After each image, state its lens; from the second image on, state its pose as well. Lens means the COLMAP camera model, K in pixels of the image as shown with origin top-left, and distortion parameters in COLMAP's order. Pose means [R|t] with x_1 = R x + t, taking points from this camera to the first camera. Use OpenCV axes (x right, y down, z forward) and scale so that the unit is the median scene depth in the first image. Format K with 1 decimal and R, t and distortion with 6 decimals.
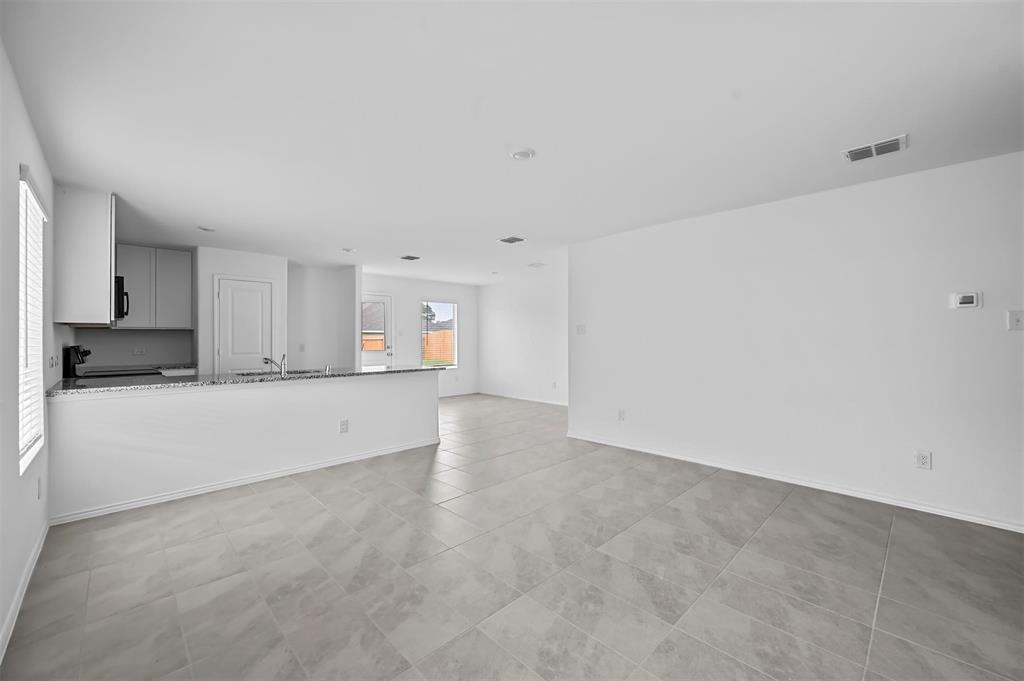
lens RADIAL K [[406.8, 0, 512.9], [0, 406.8, 338.4], [0, 0, 1]] dist [0.000464, 0.000121]
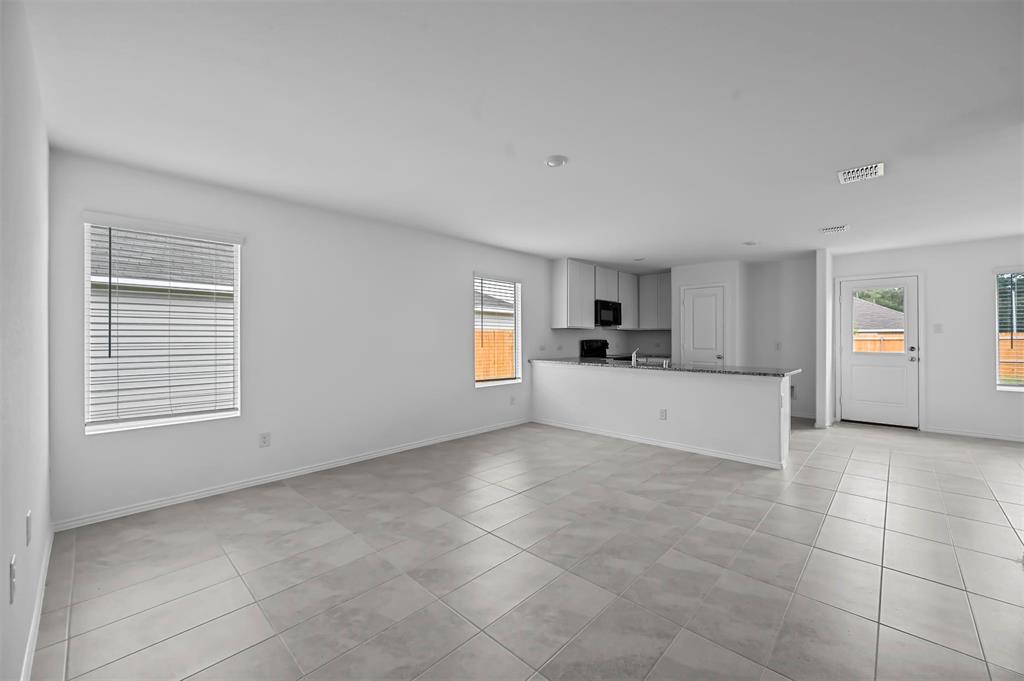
lens RADIAL K [[406.8, 0, 513.9], [0, 406.8, 335.3], [0, 0, 1]] dist [0.000464, 0.000121]
pose [[0.031975, -0.001032, -0.999488, 0.767381], [-0.002234, 0.999997, -0.001104, -0.000239], [0.999486, 0.002268, 0.031973, 0.609354]]
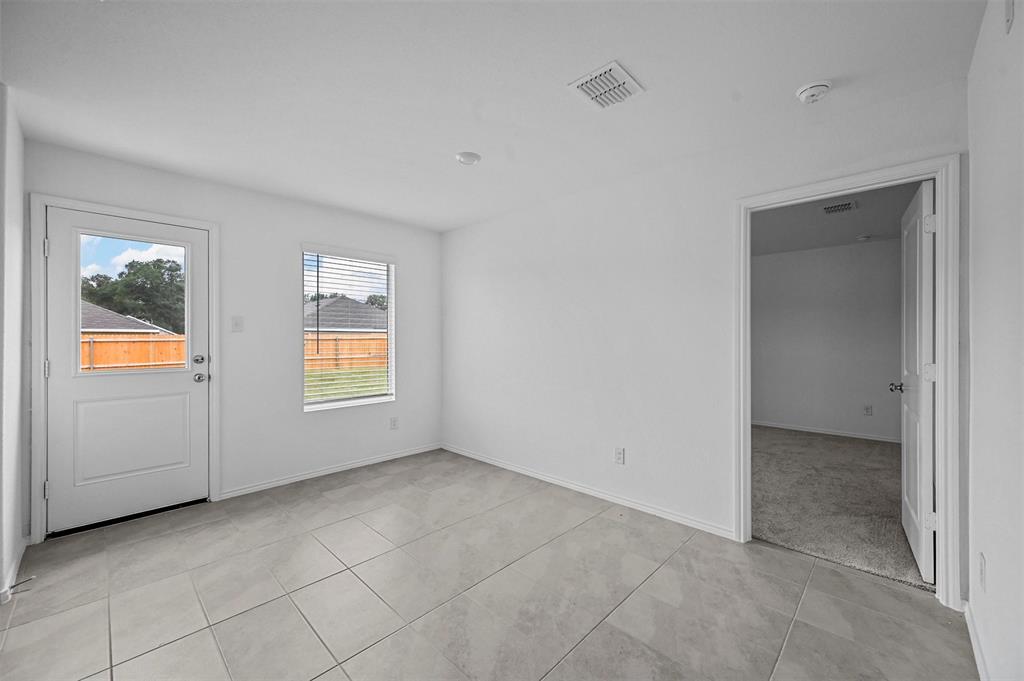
lens RADIAL K [[406.8, 0, 512.3], [0, 406.8, 337.5], [0, 0, 1]] dist [0.000464, 0.000121]
pose [[0.999688, 0.003358, 0.024744, -0.032240], [-0.003263, 0.999987, -0.003879, 0.001724], [-0.024757, 0.003797, 0.999686, 1.249144]]
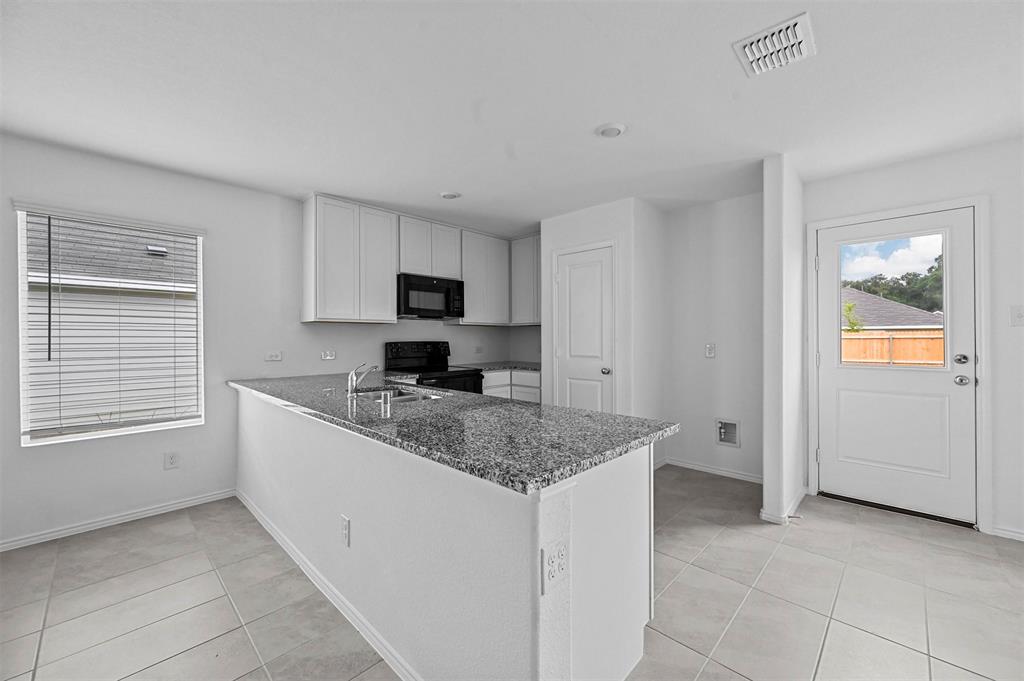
lens RADIAL K [[406.8, 0, 517.7], [0, 406.8, 337.2], [0, 0, 1]] dist [0.000464, 0.000121]
pose [[0.027080, 0.004275, -0.999624, 0.042913], [0.003447, 0.999985, 0.004369, 0.000589], [0.999627, -0.003564, 0.027065, 1.292497]]
